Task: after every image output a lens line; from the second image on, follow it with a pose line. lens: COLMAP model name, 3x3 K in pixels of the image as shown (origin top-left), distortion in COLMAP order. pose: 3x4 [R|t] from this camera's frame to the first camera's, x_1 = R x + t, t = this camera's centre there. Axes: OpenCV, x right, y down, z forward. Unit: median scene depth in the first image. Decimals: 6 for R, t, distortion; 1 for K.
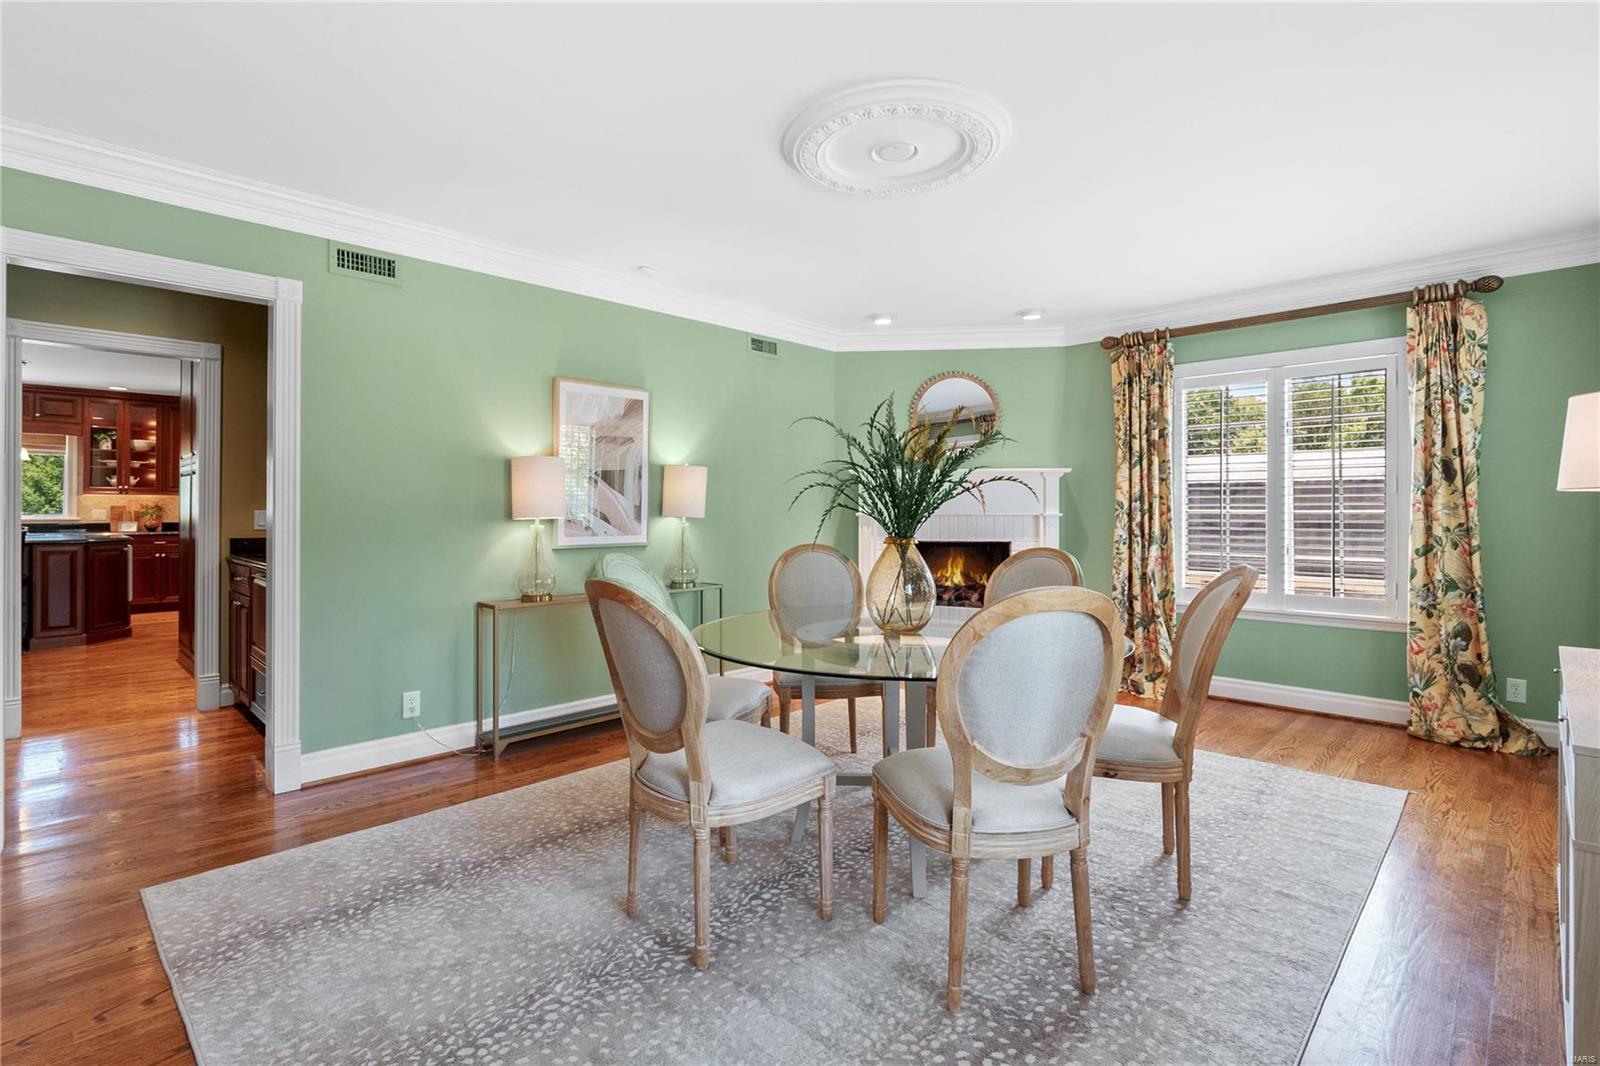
lens RADIAL K [[756.2, 0, 804.2], [0, 756.2, 517.1], [0, 0, 1]] dist [-0.000050, -0.000062]
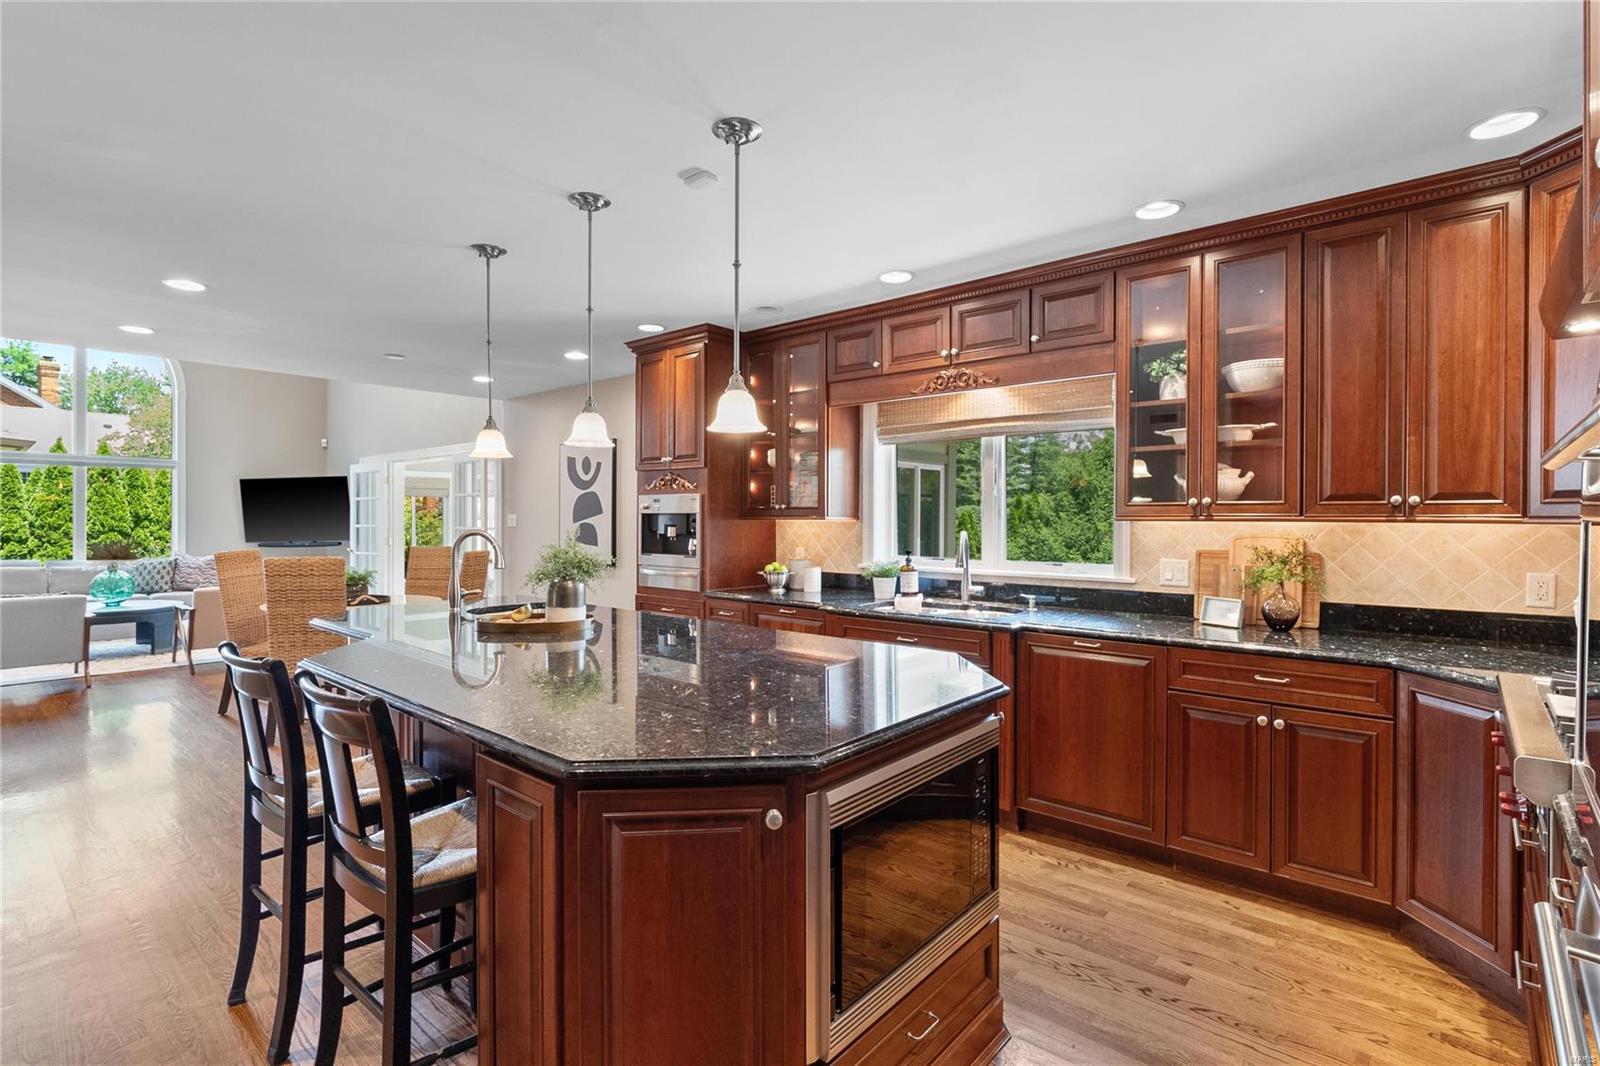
lens RADIAL K [[756.2, 0, 804.2], [0, 756.2, 517.1], [0, 0, 1]] dist [-0.000050, -0.000062]
pose [[0.050813, 0.002942, -0.998704, -0.546839], [0.000489, 0.999995, 0.002971, -0.032614], [0.998708, -0.000640, 0.050811, 0.782985]]
